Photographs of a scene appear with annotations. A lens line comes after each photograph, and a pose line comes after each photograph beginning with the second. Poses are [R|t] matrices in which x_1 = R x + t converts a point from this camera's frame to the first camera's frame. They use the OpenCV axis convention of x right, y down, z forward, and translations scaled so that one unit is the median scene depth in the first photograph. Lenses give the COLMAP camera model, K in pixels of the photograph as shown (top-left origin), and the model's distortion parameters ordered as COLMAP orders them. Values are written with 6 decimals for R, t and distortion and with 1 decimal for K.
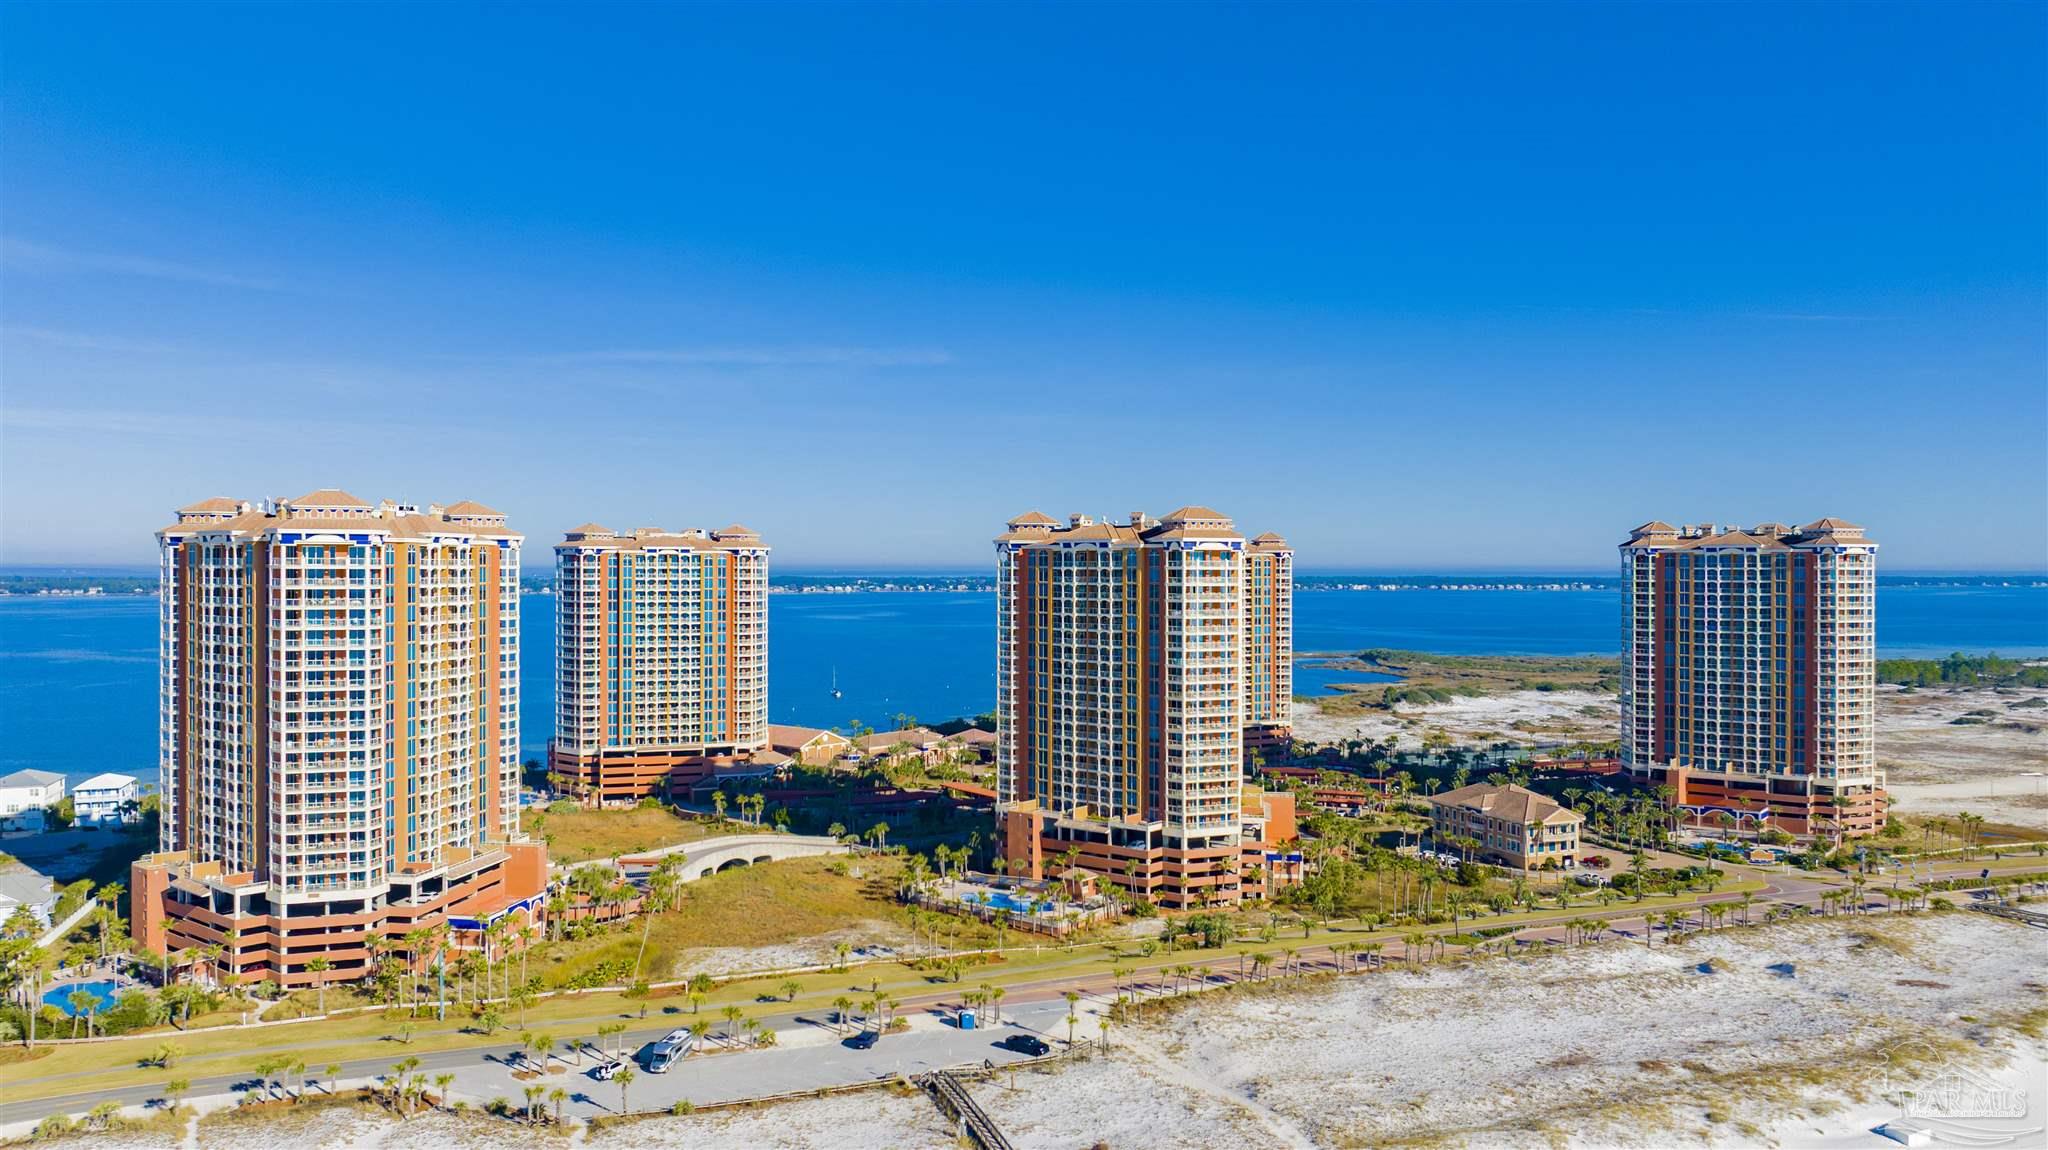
lens RADIAL K [[1459.0, 0, 1030.6], [0, 1459.0, 557.8], [0, 0, 1]] dist [-0.033456, 0.024101]
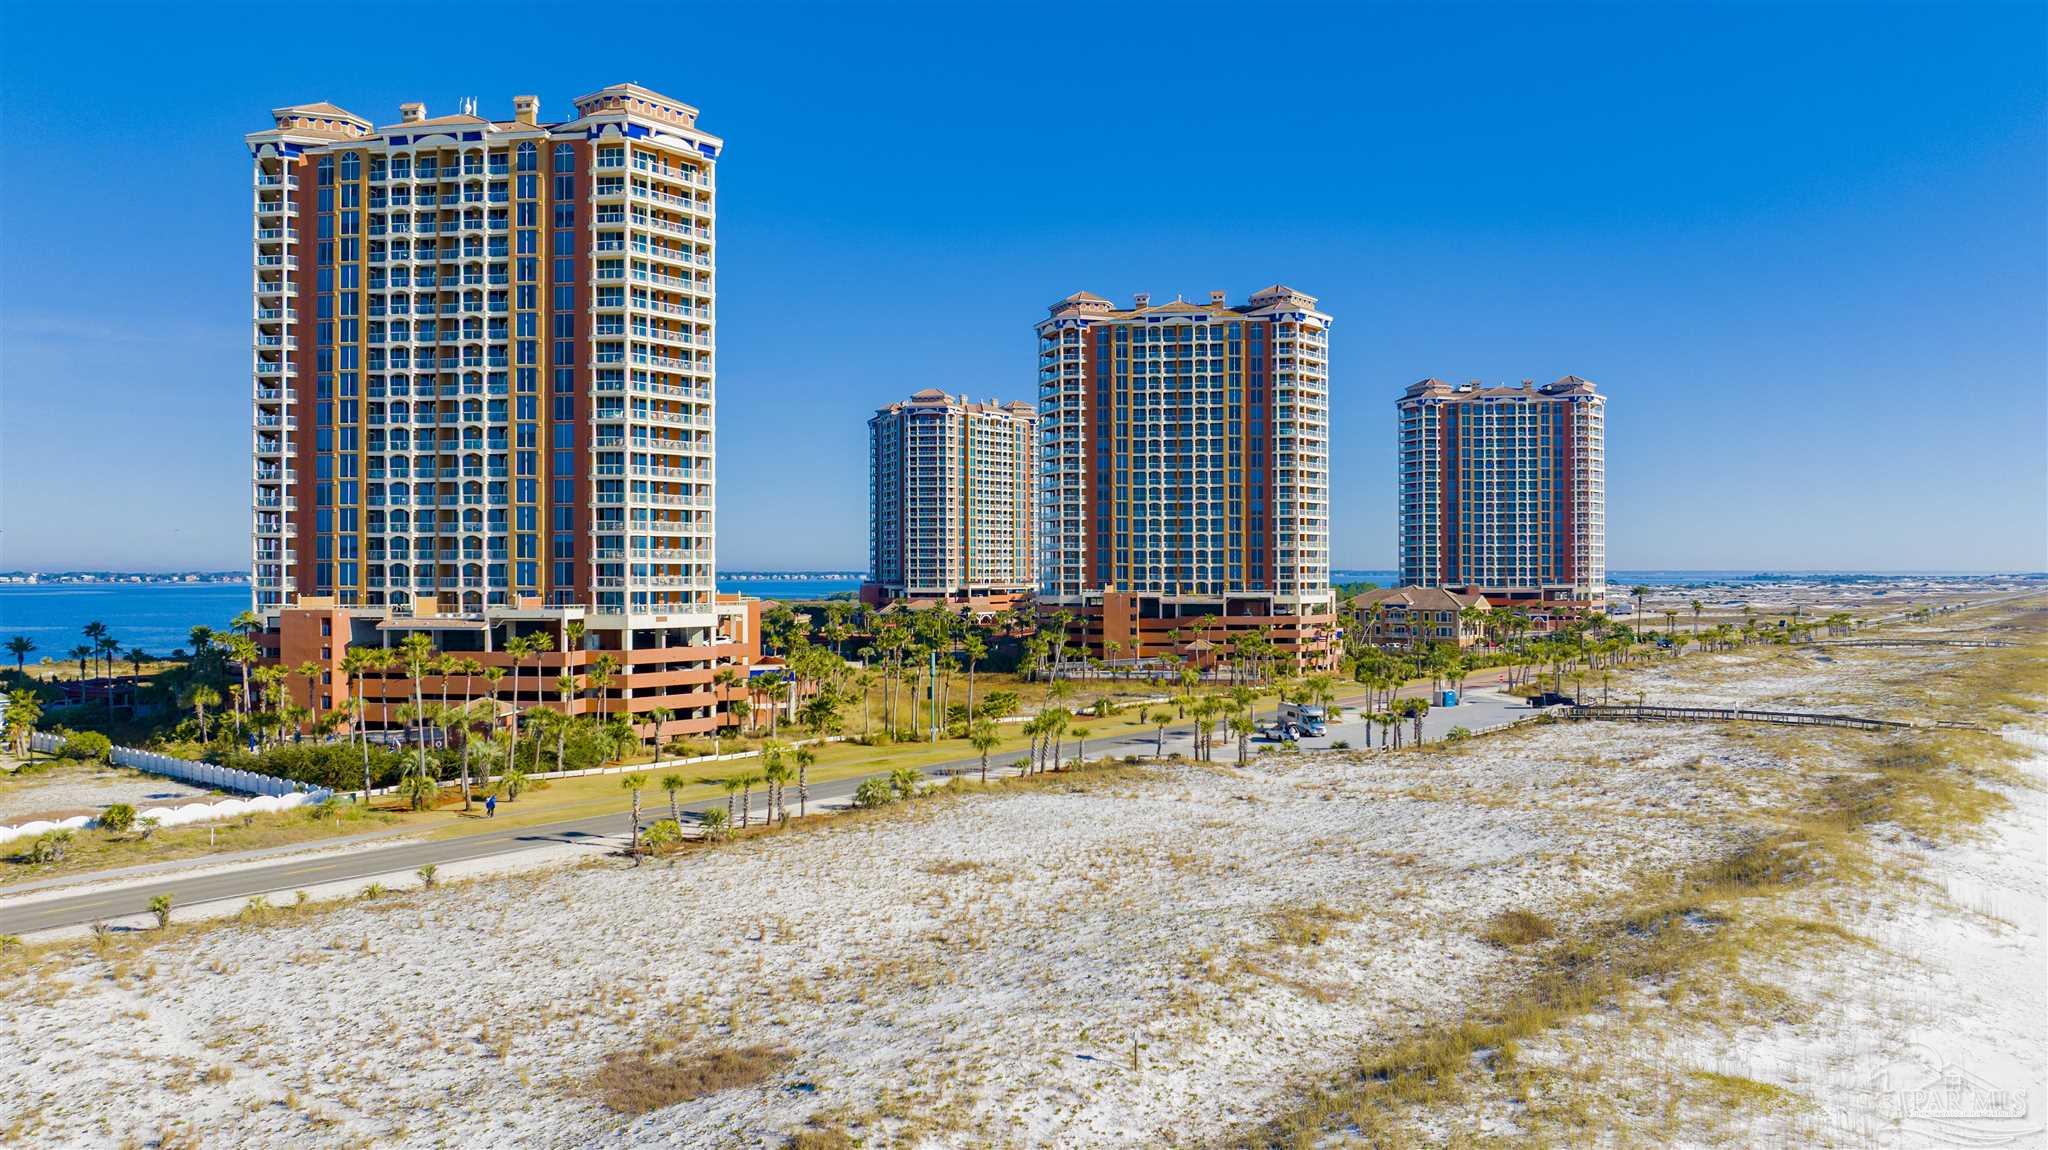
lens RADIAL K [[1459.0, 0, 1024.2], [0, 1459.0, 568.4], [0, 0, 1]] dist [-0.033456, 0.024101]
pose [[0.867323, 0.001086, 0.497744, -0.548438], [-0.002729, 0.999993, 0.002572, 0.159328], [-0.497738, -0.003589, 0.867320, 0.203317]]
